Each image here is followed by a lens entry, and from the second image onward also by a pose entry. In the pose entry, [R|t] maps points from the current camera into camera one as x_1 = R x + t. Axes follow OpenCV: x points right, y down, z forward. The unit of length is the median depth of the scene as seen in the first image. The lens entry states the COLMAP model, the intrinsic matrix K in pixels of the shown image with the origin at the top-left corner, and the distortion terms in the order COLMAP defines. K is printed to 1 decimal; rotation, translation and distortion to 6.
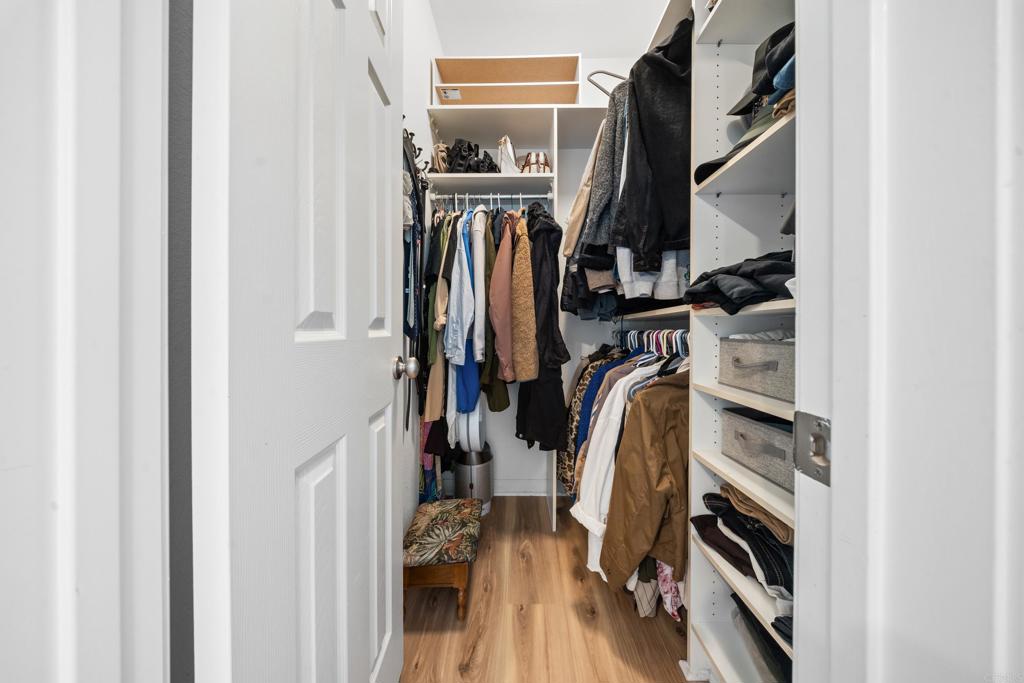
lens RADIAL K [[301.5, 0, 514.1], [0, 301.5, 336.3], [0, 0, 1]] dist [0.001586, -0.000431]
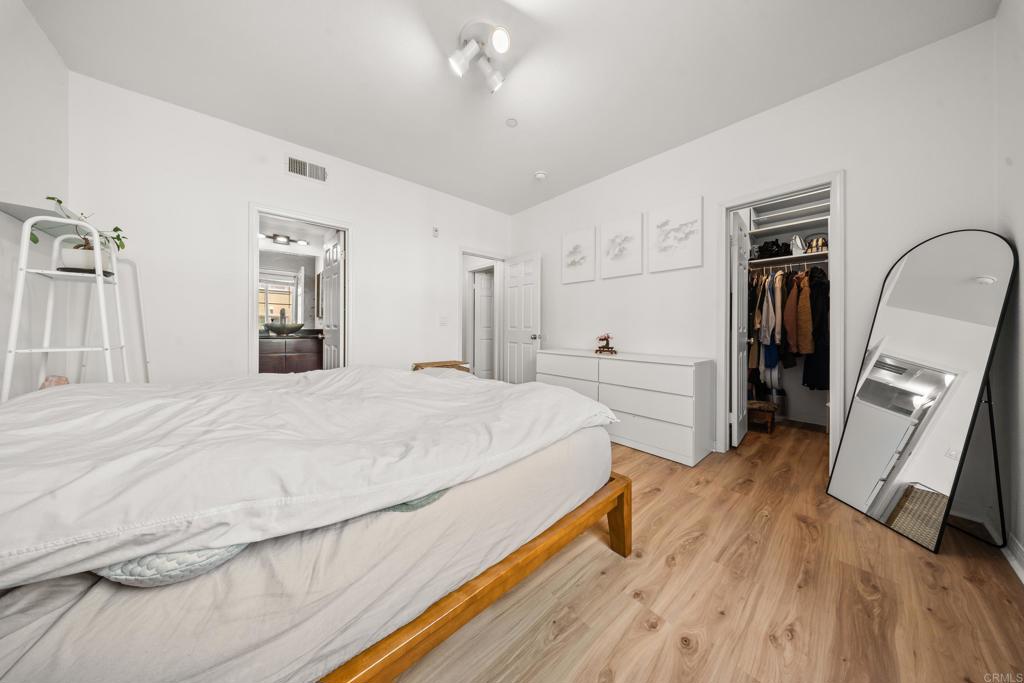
lens RADIAL K [[301.5, 0, 516.2], [0, 301.5, 327.9], [0, 0, 1]] dist [0.001586, -0.000431]
pose [[0.672005, 0.002947, -0.740540, 0.228200], [-0.006151, 0.999980, -0.001602, -0.021872], [0.740521, 0.005632, 0.672010, -1.869222]]
